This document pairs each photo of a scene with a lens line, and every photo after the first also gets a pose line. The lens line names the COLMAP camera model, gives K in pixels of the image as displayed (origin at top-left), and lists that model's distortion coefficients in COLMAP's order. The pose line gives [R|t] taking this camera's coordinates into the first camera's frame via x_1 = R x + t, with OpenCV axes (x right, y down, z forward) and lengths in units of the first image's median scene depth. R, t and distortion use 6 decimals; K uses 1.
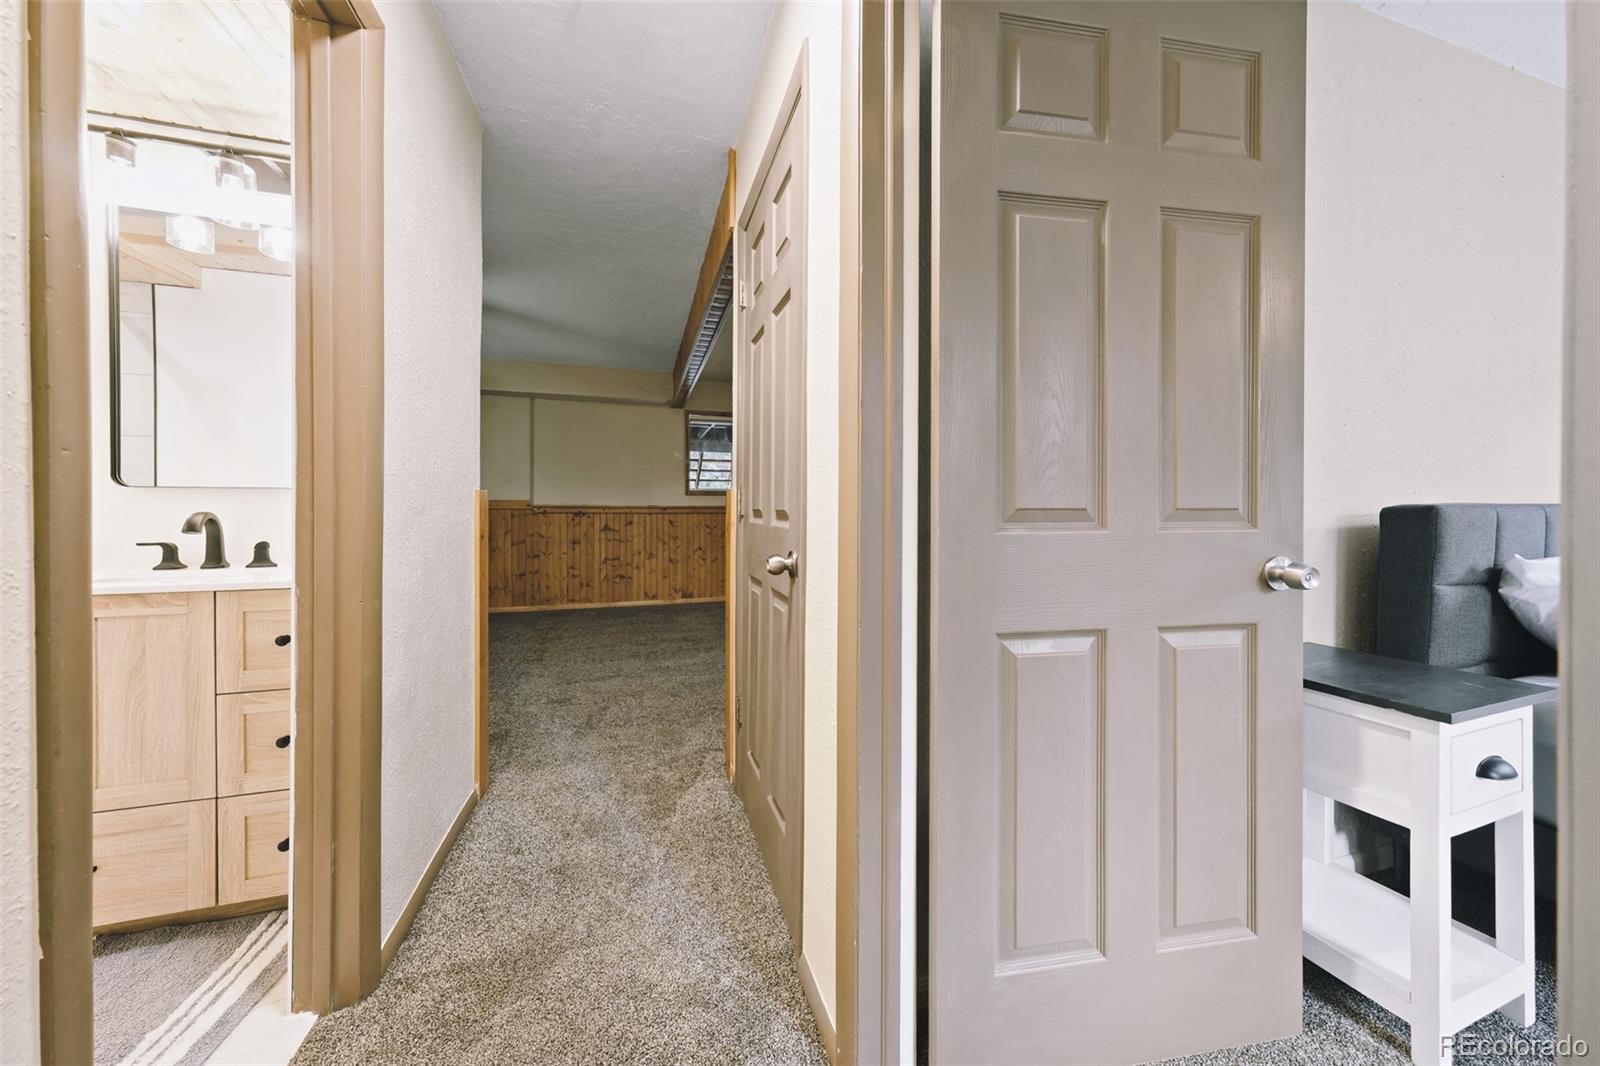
lens RADIAL K [[561.0, 0, 801.4], [0, 561.0, 508.2], [0, 0, 1]] dist [0.001836, 0.000300]
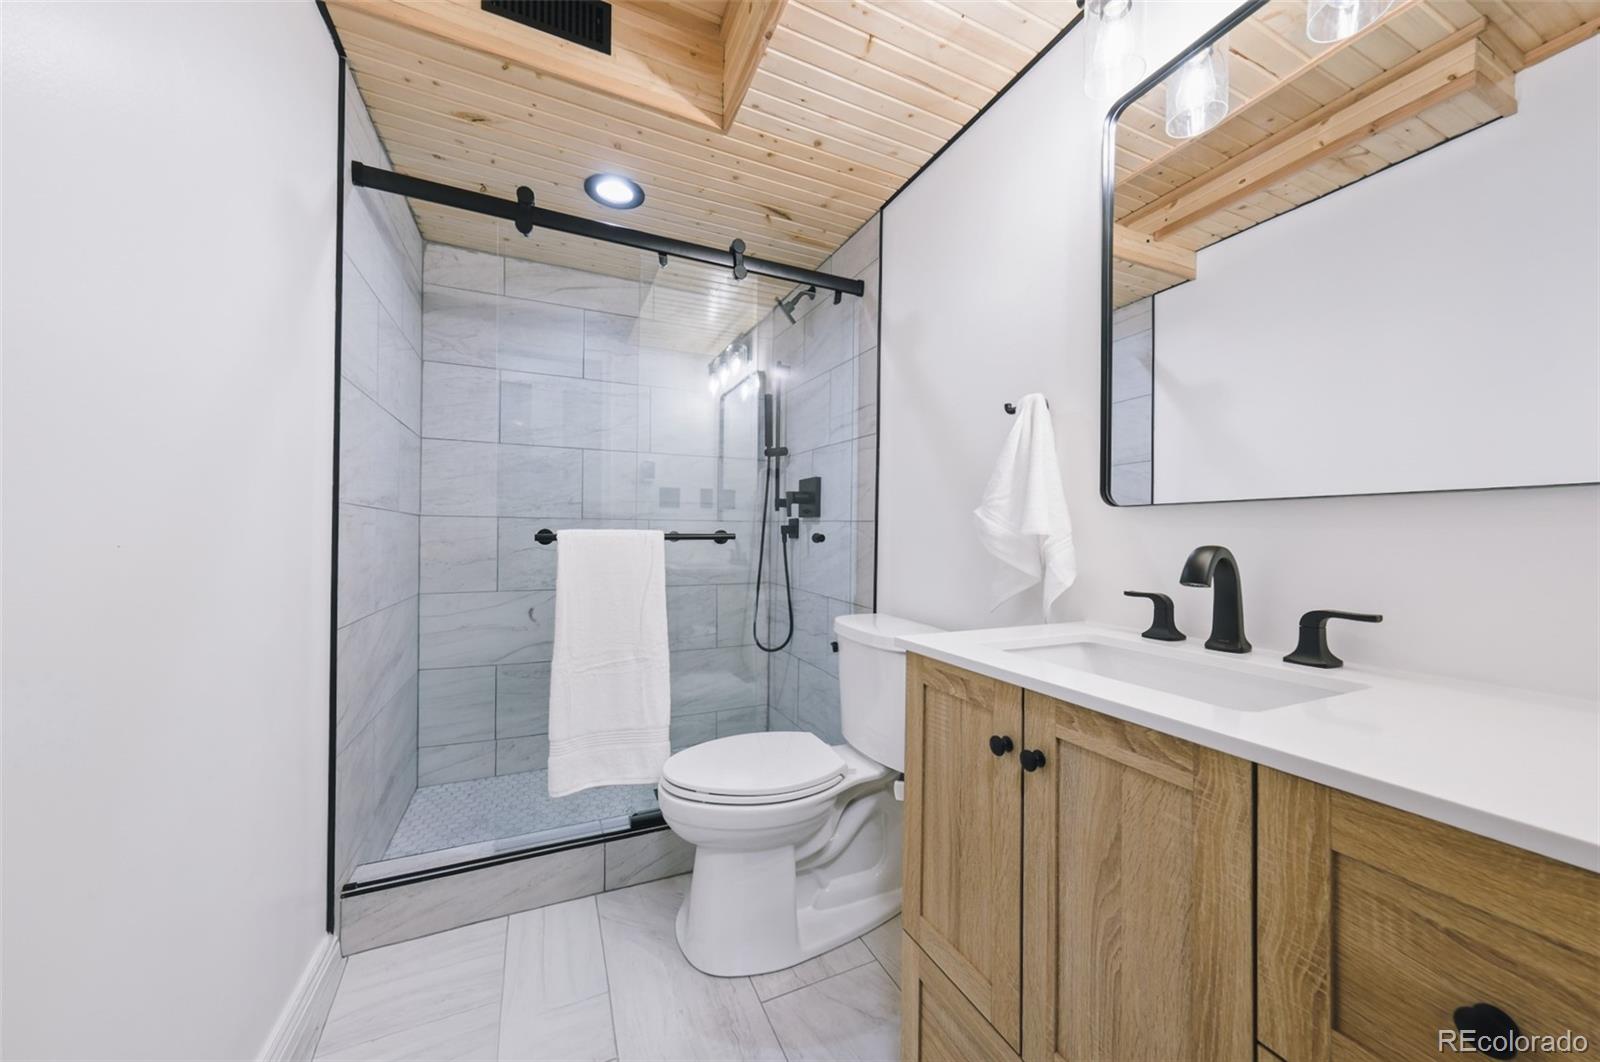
lens RADIAL K [[562.7, 0, 805.3], [0, 562.7, 532.7], [0, 0, 1]] dist [0.002334, 0.000192]
pose [[0.160257, 0.002290, -0.987073, -0.603060], [-0.009836, 0.999951, 0.000723, -0.002826], [0.987026, 0.009593, 0.160272, 0.537096]]
